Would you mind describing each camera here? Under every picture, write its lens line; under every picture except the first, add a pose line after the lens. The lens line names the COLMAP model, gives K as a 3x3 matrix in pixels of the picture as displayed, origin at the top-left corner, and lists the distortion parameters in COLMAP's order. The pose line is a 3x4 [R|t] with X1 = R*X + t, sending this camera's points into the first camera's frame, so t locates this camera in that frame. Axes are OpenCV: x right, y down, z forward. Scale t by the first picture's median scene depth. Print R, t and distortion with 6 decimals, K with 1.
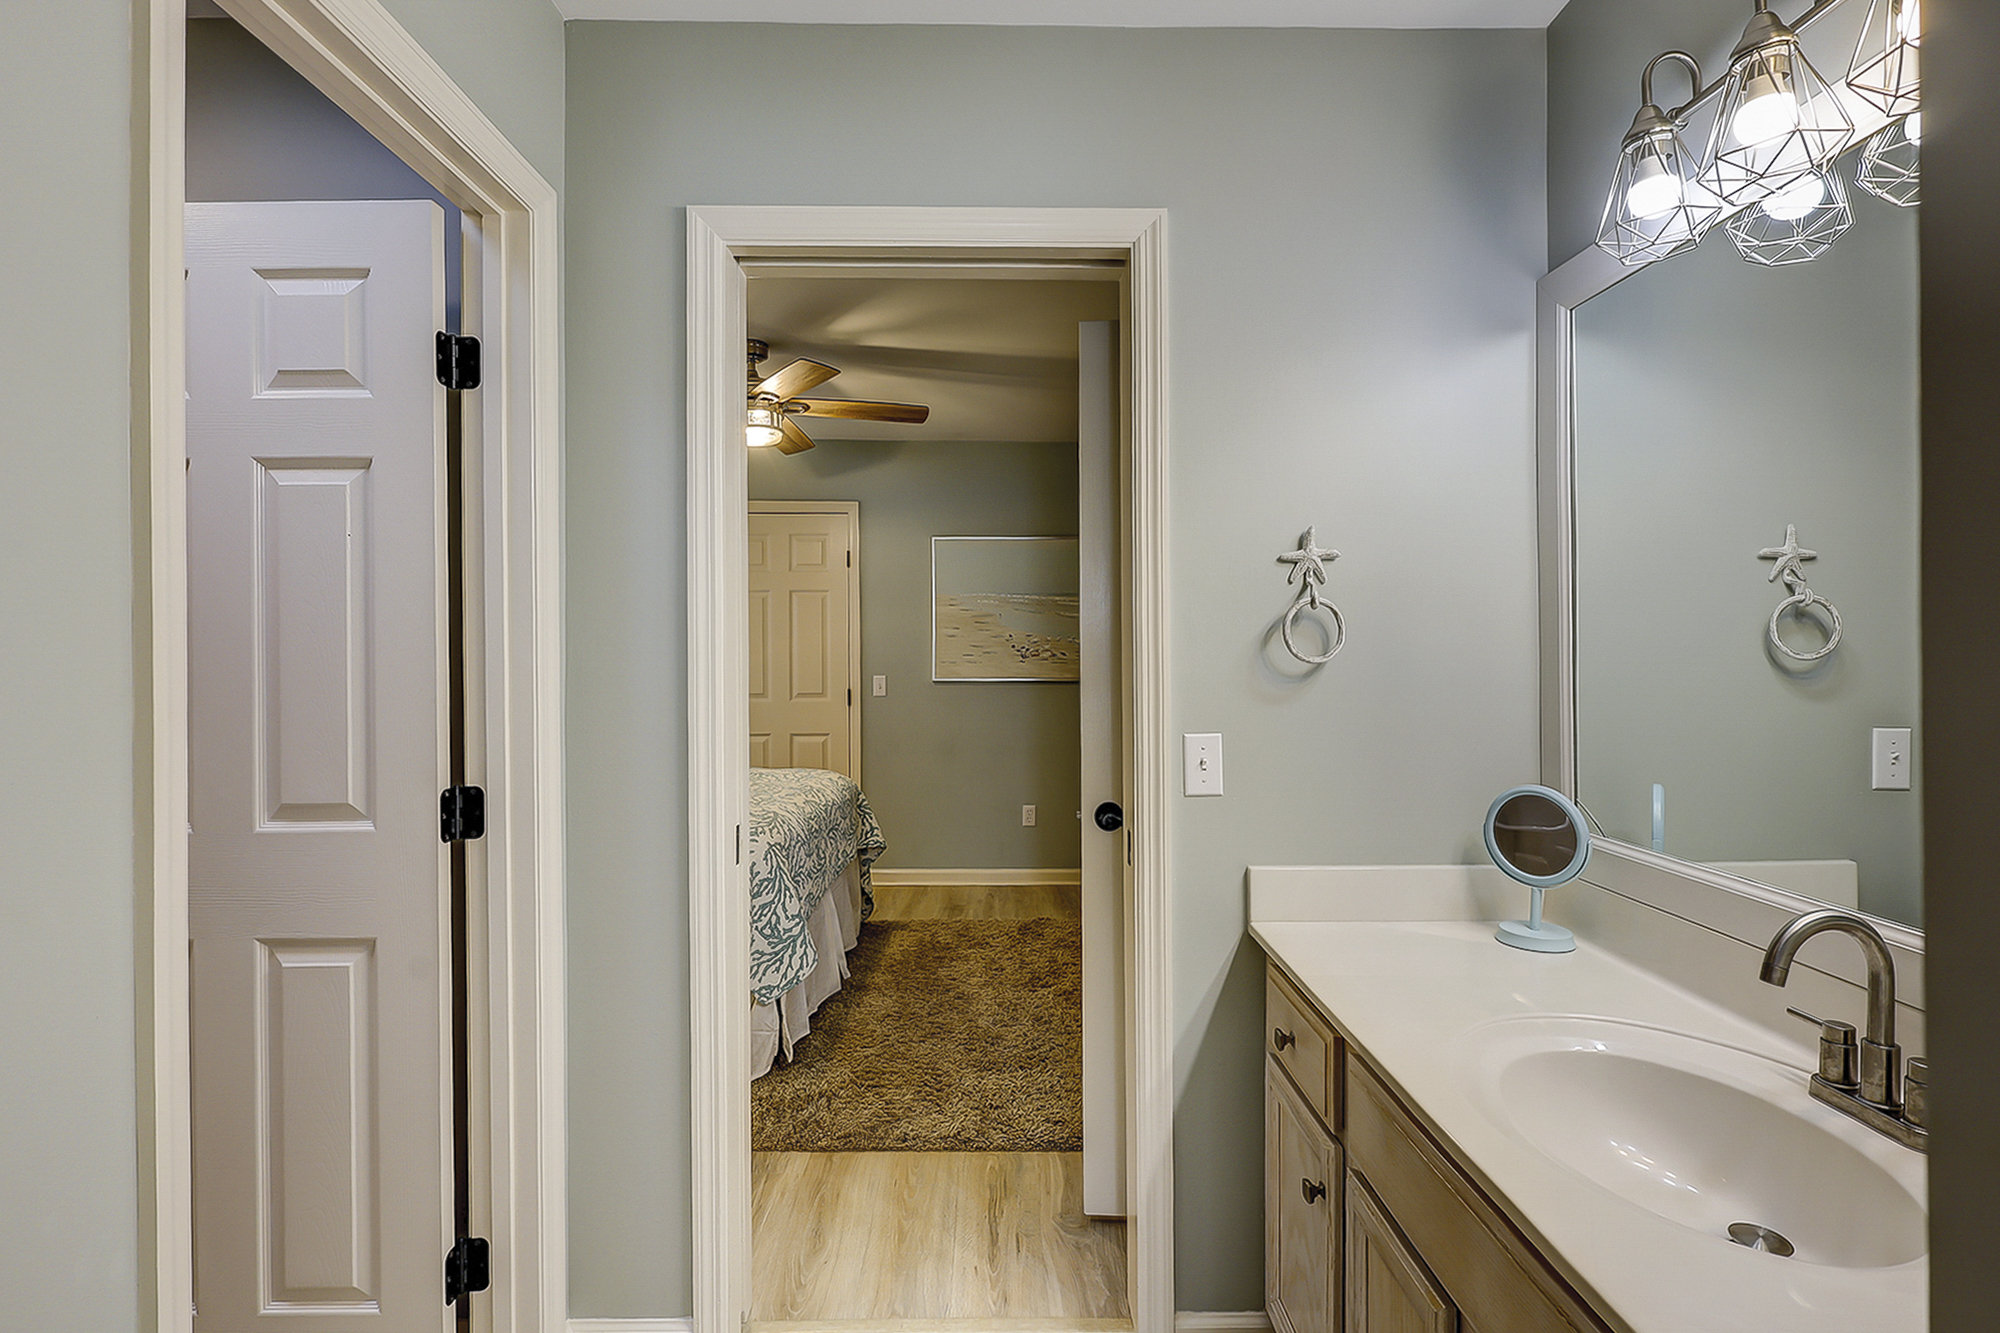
lens RADIAL K [[978.7, 0, 1000.0], [0, 978.7, 666.5], [0, 0, 1]] dist [-0.002743, -0.000423]
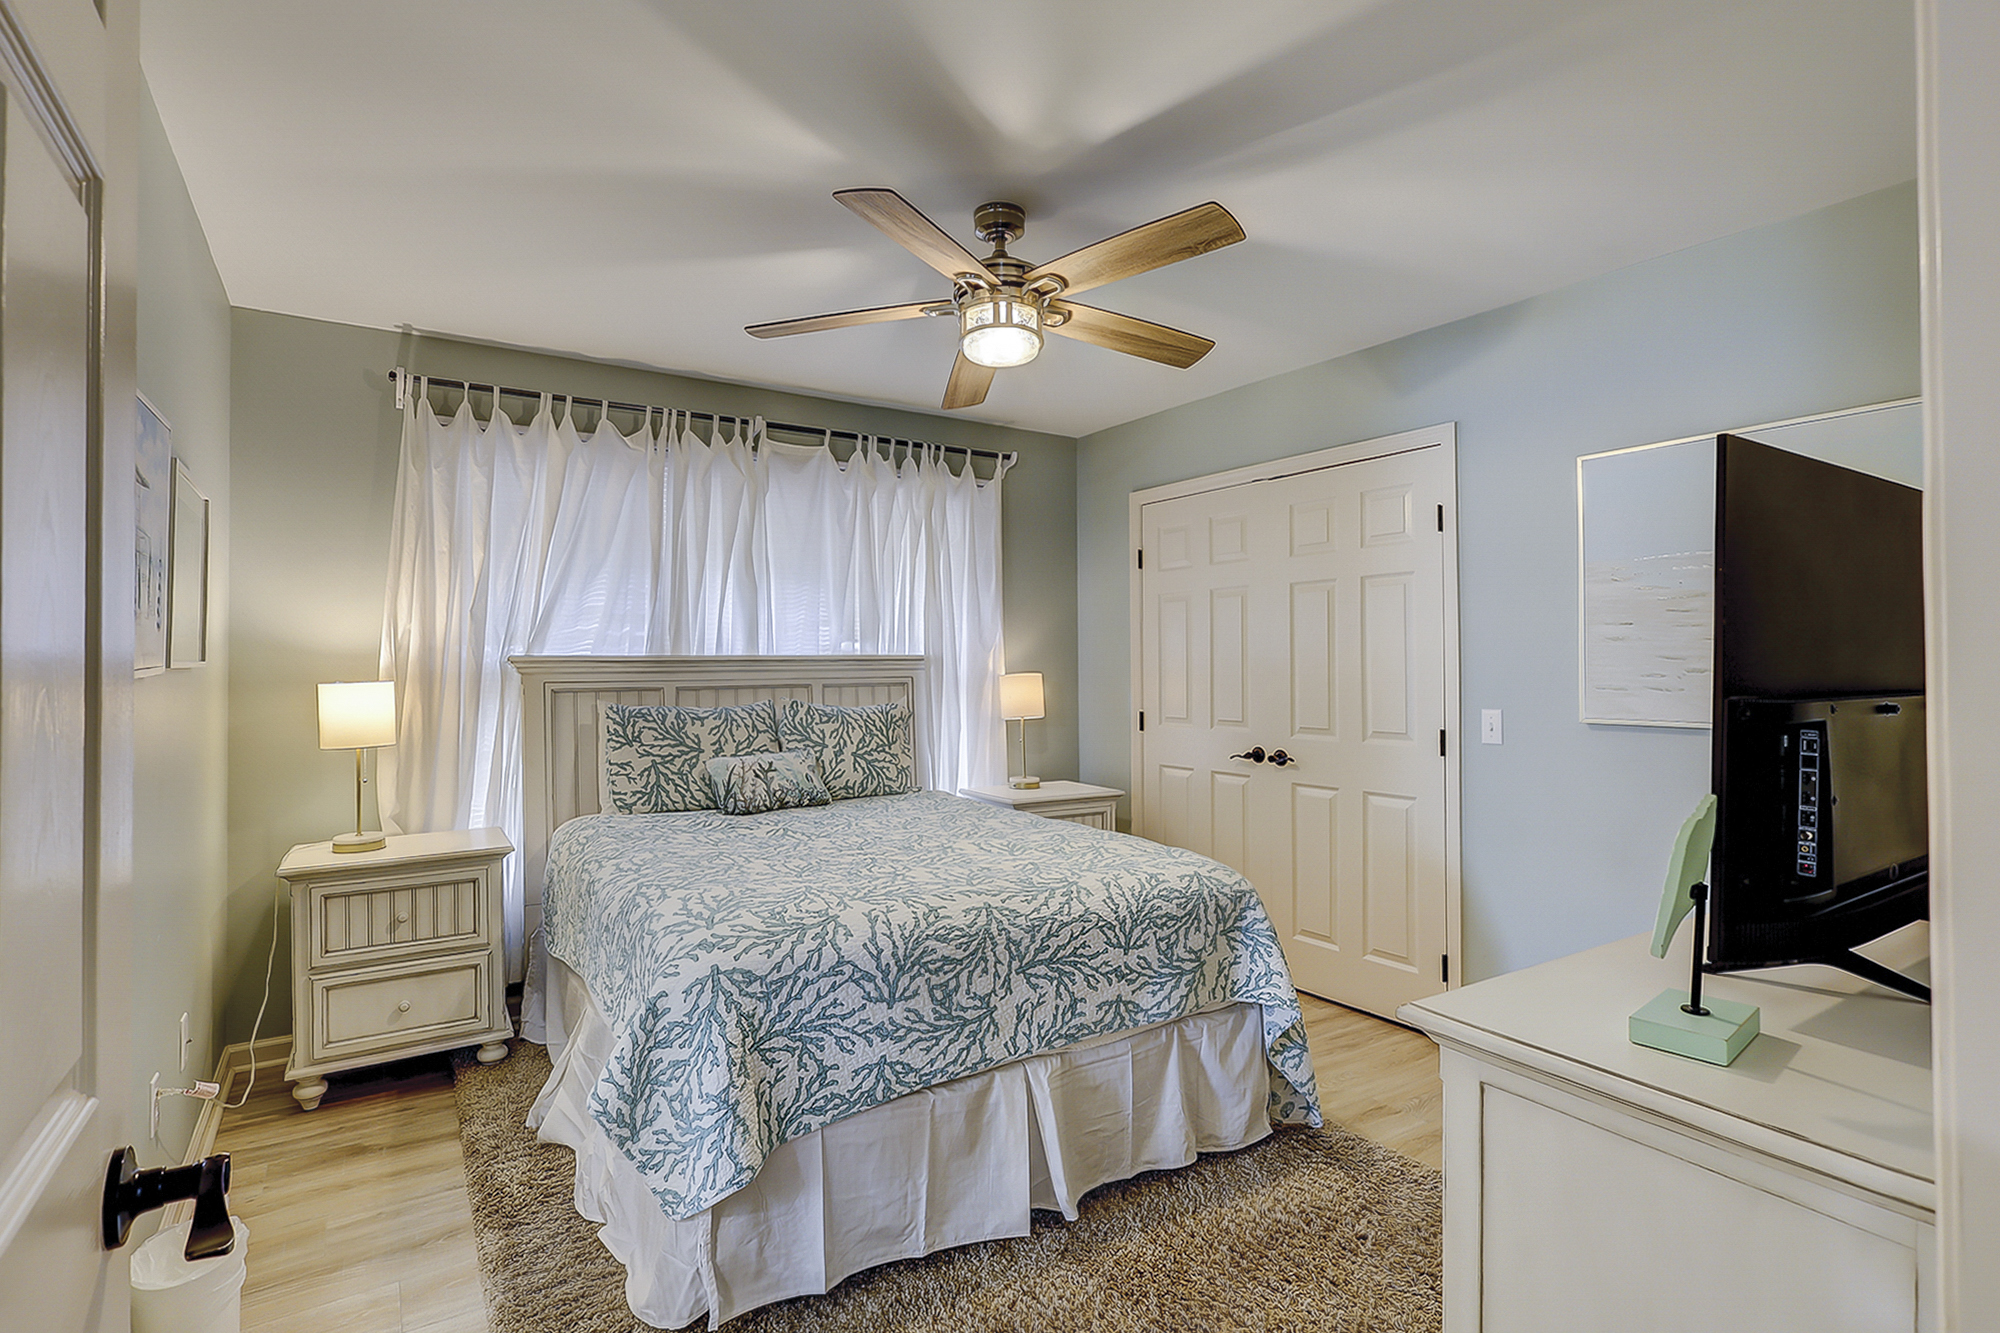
lens RADIAL K [[978.7, 0, 1000.0], [0, 978.7, 666.5], [0, 0, 1]] dist [-0.002743, -0.000423]
pose [[0.544070, 0.005108, -0.839025, 0.214987], [-0.019125, 0.999797, -0.006315, -0.007470], [0.838822, 0.019482, 0.544057, 0.437288]]
